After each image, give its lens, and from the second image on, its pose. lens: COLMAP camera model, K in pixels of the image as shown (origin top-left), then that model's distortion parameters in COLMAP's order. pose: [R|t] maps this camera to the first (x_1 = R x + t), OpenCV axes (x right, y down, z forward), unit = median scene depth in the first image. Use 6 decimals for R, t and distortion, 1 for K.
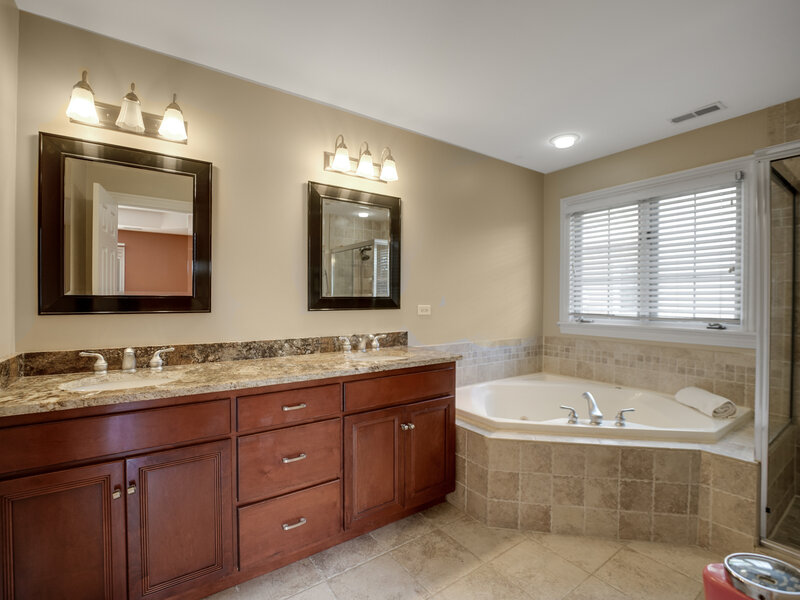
lens RADIAL K [[378.0, 0, 400.0], [0, 378.0, 300.0], [0, 0, 1]] dist [-0.021752, -0.000154]
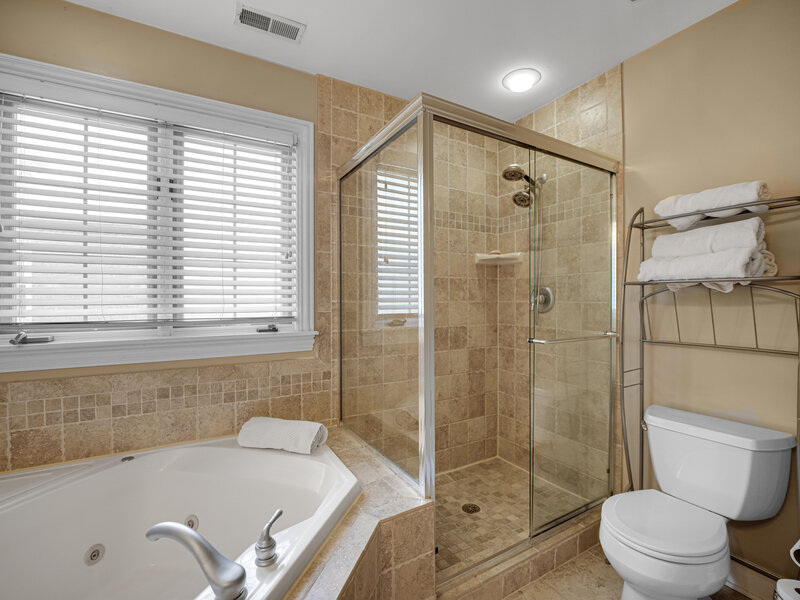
lens RADIAL K [[369.0, 0, 400.0], [0, 369.0, 300.0], [0, 0, 1]] dist [-0.027187, -0.000671]
pose [[0.095633, -0.016448, 0.995281, 0.116393], [0.003012, 0.999864, 0.016234, 0.002209], [-0.995412, 0.001445, 0.095669, 0.581838]]
